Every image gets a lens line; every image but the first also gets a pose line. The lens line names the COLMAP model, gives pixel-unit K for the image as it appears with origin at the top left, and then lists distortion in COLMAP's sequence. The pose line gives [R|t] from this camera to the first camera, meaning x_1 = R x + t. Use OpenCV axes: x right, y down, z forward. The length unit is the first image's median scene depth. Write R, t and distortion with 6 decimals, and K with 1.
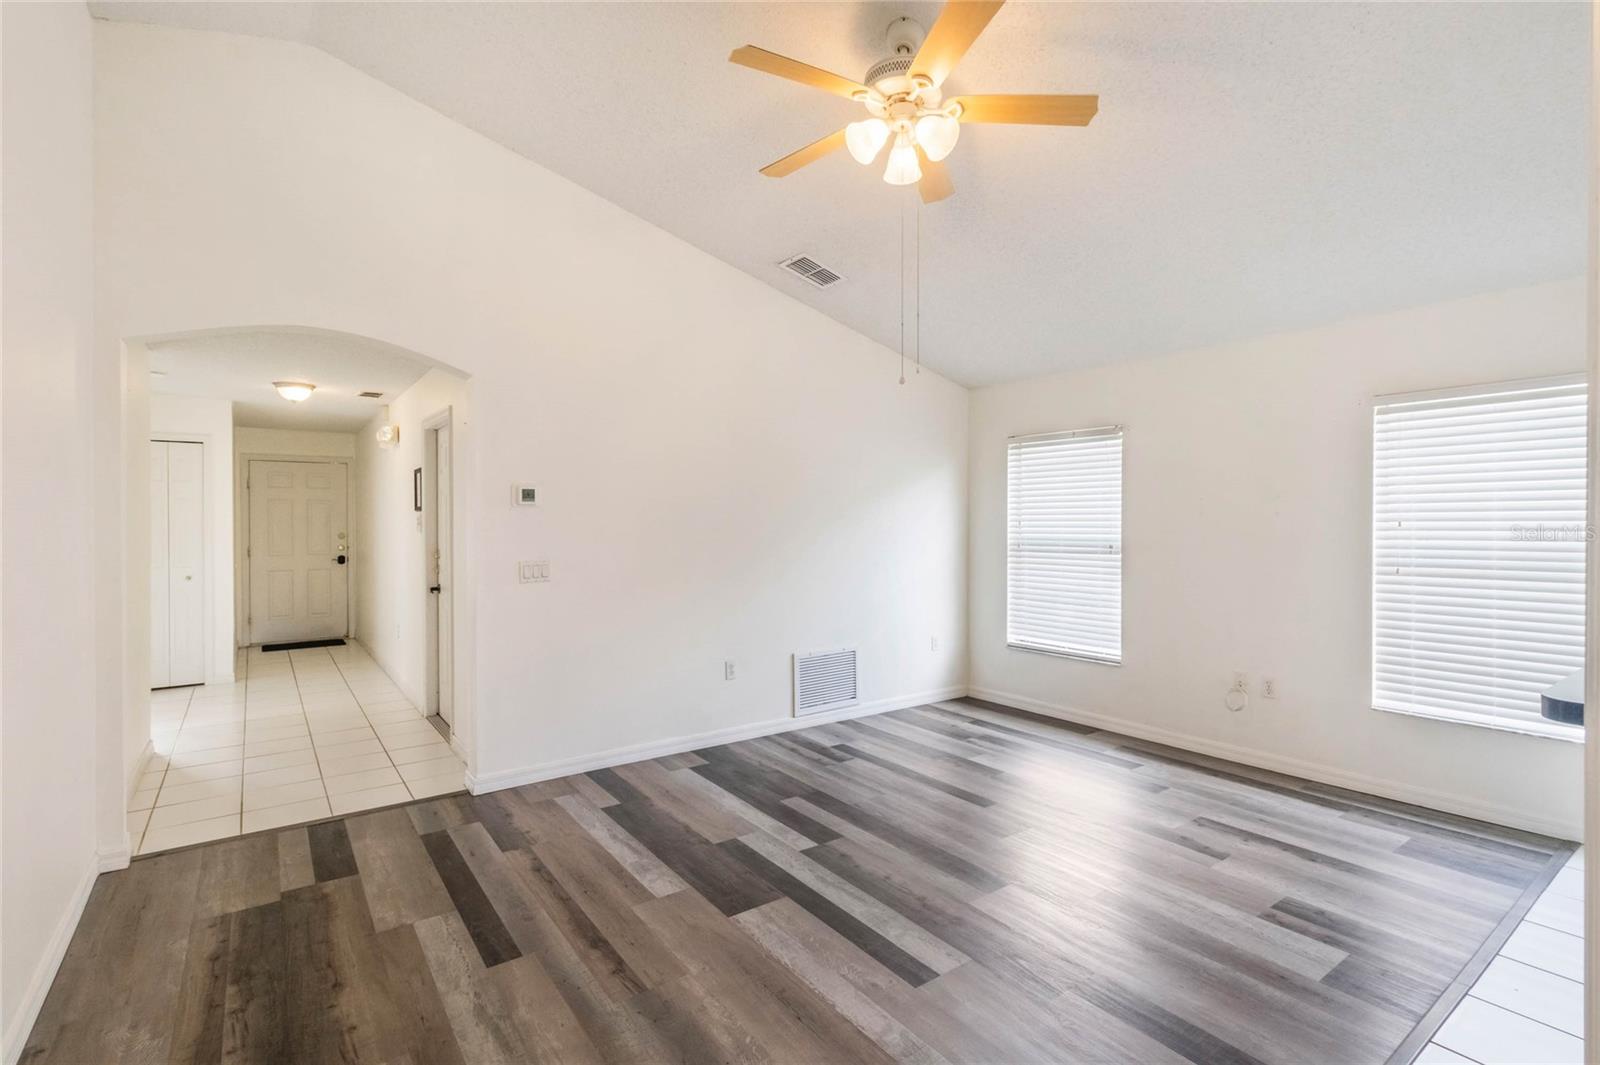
lens RADIAL K [[748.1, 0, 811.2], [0, 748.1, 522.1], [0, 0, 1]] dist [-0.001910, 0.000347]
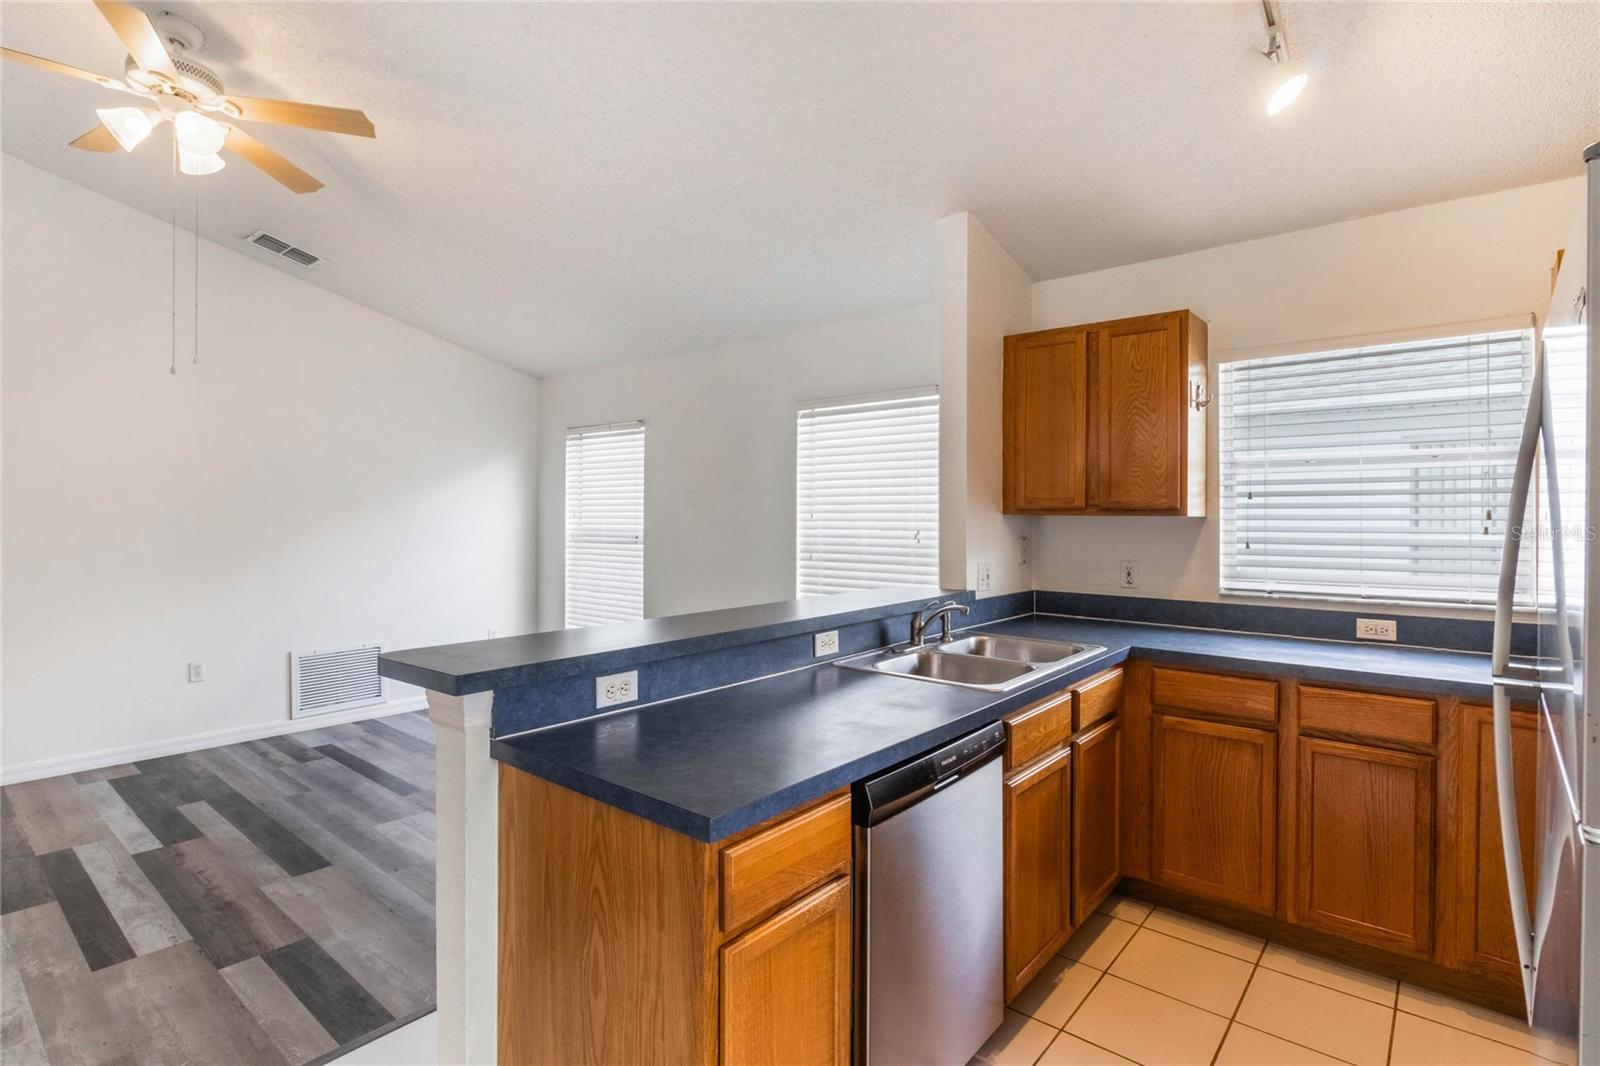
lens RADIAL K [[785.1, 0, 794.1], [0, 785.1, 512.8], [0, 0, 1]] dist [-0.002429, -0.001048]
pose [[0.972247, 0.000590, 0.233955, 0.432717], [-0.000096, 0.999998, -0.002125, 0.002093], [-0.233956, 0.002044, 0.972245, -0.133595]]
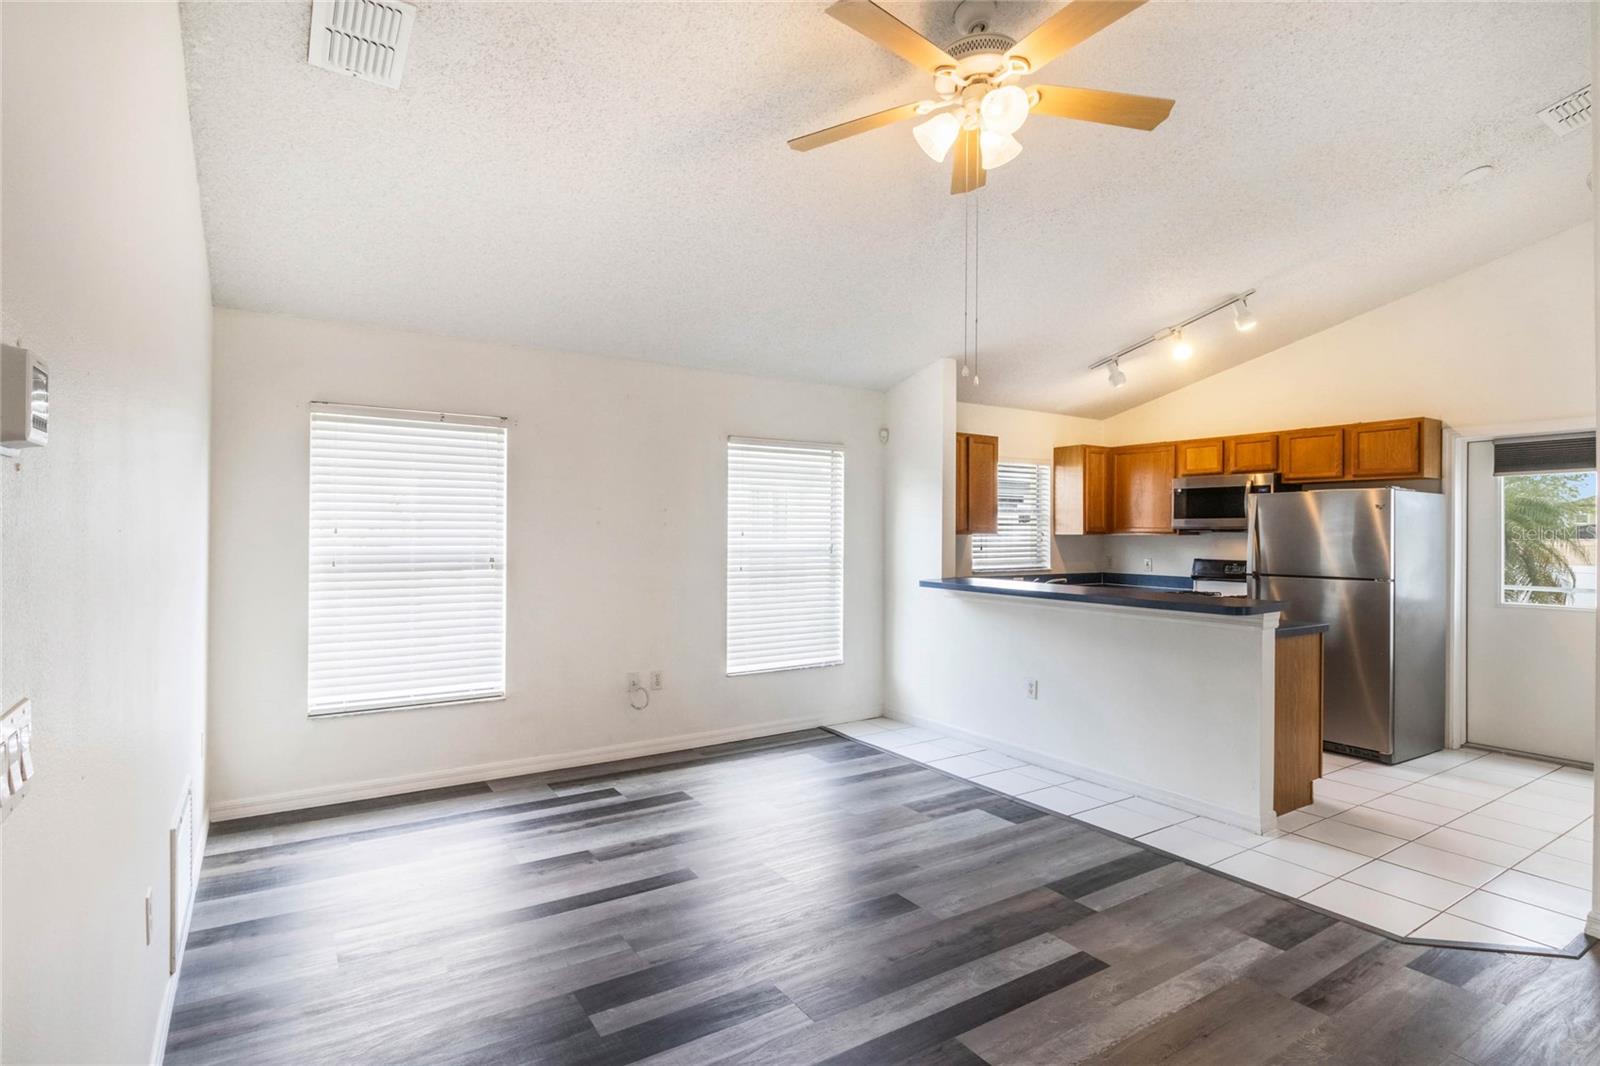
lens RADIAL K [[785.1, 0, 775.1], [0, 785.1, 531.7], [0, 0, 1]] dist [-0.002429, -0.001048]
pose [[0.081180, 0.000983, 0.996699, -0.544770], [-0.004324, 0.999990, -0.000634, 0.000648], [-0.996690, -0.004258, 0.081184, 0.740088]]
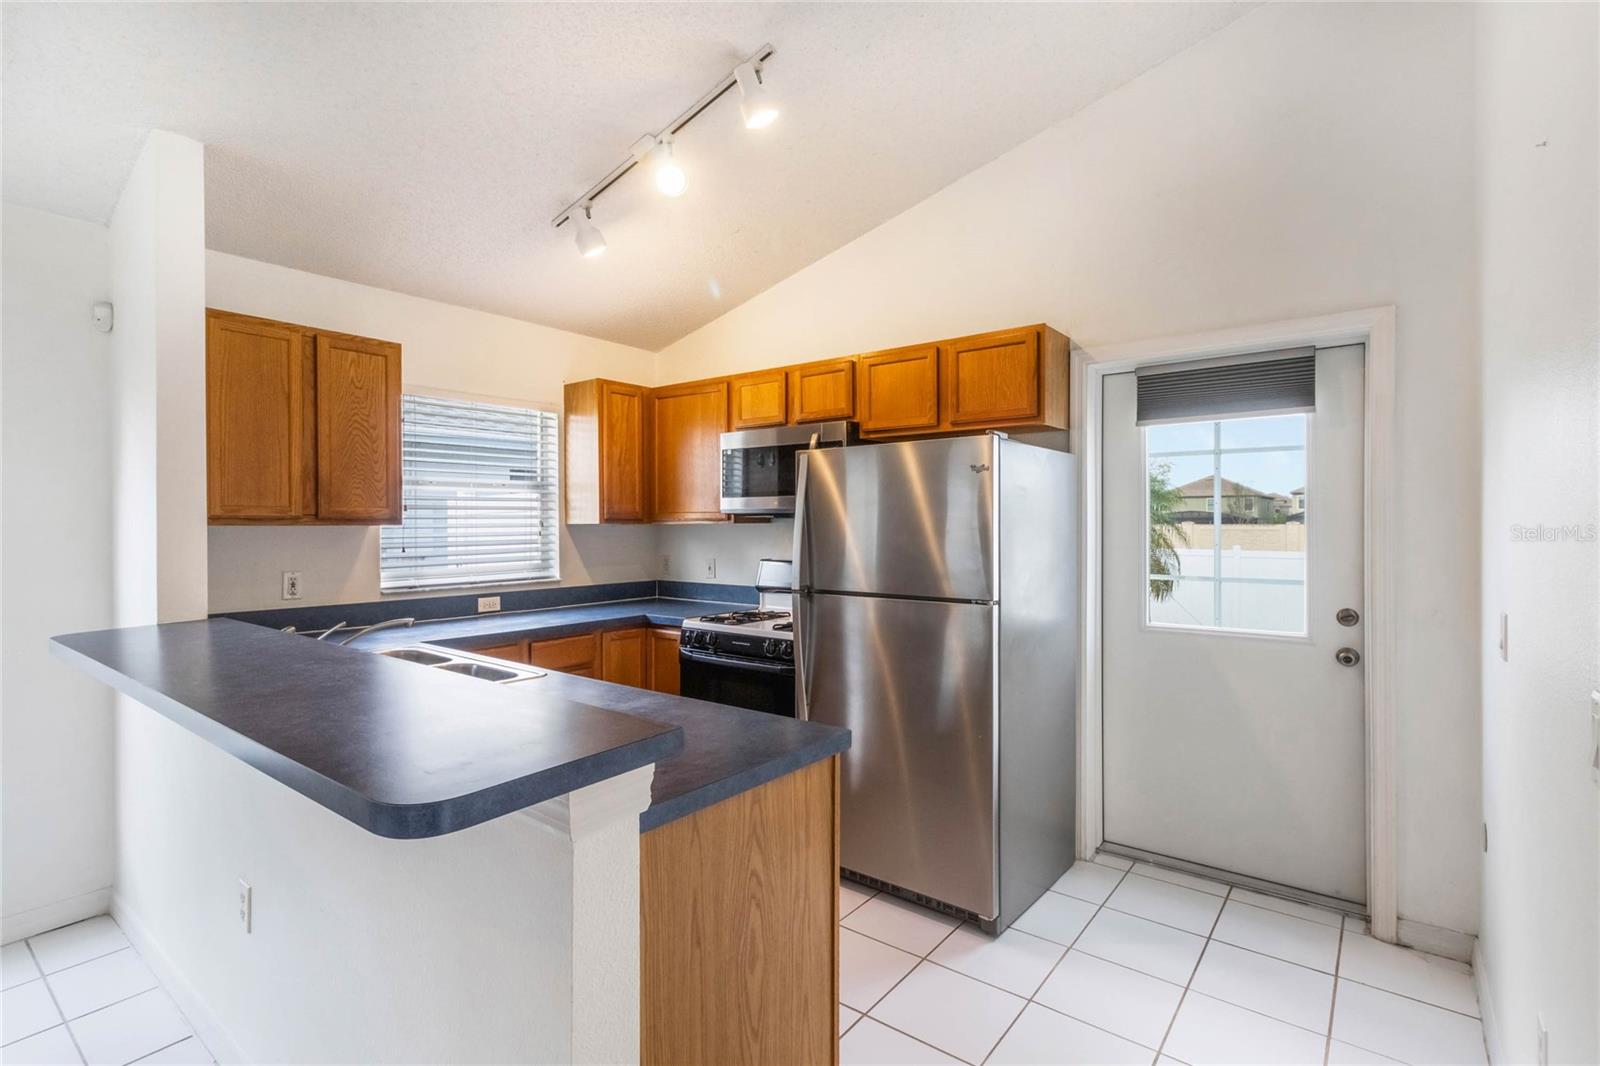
lens RADIAL K [[748.1, 0, 798.2], [0, 748.1, 526.1], [0, 0, 1]] dist [-0.001910, 0.000347]
pose [[-0.266459, -0.004466, 0.963836, 0.106762], [0.003253, 0.999979, 0.005532, 0.001380], [-0.963841, 0.004609, -0.266439, 0.266094]]
